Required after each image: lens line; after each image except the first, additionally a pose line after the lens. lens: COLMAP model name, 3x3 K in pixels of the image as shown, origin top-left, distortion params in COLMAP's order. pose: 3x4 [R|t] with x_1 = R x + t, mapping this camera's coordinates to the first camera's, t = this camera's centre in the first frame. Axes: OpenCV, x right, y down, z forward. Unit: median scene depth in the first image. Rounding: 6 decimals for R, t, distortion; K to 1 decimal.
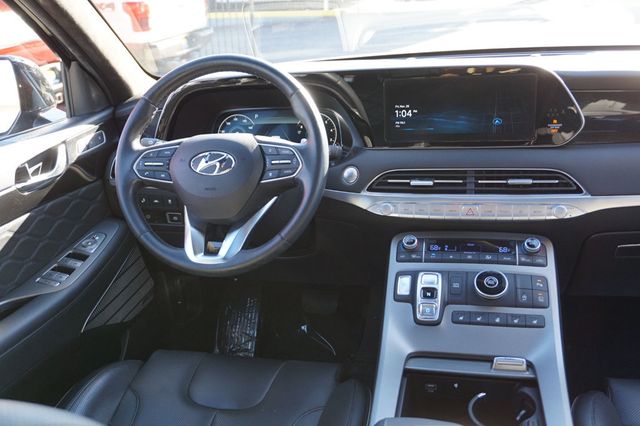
lens RADIAL K [[611.7, 0, 314.9], [0, 611.7, 217.0], [0, 0, 1]] dist [-0.011584, 0.000000]
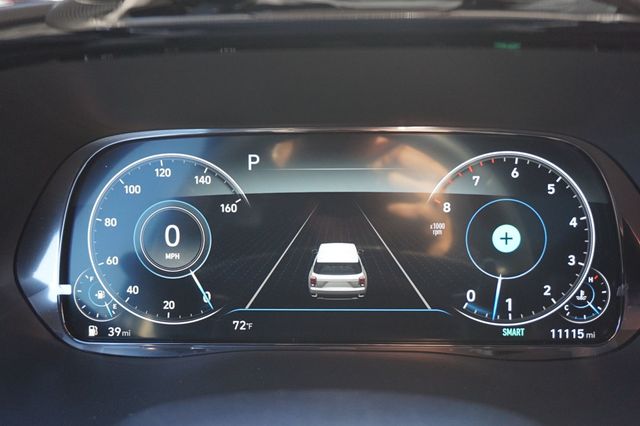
lens RADIAL K [[686.3, 0, 317.7], [0, 686.3, 213.7], [0, 0, 1]] dist [0.011579, 0.000000]
pose [[0.975616, -0.017511, 0.218783, -0.162565], [0.023631, 0.999398, -0.025385, -0.169217], [-0.218207, 0.029936, 0.975443, 0.902501]]
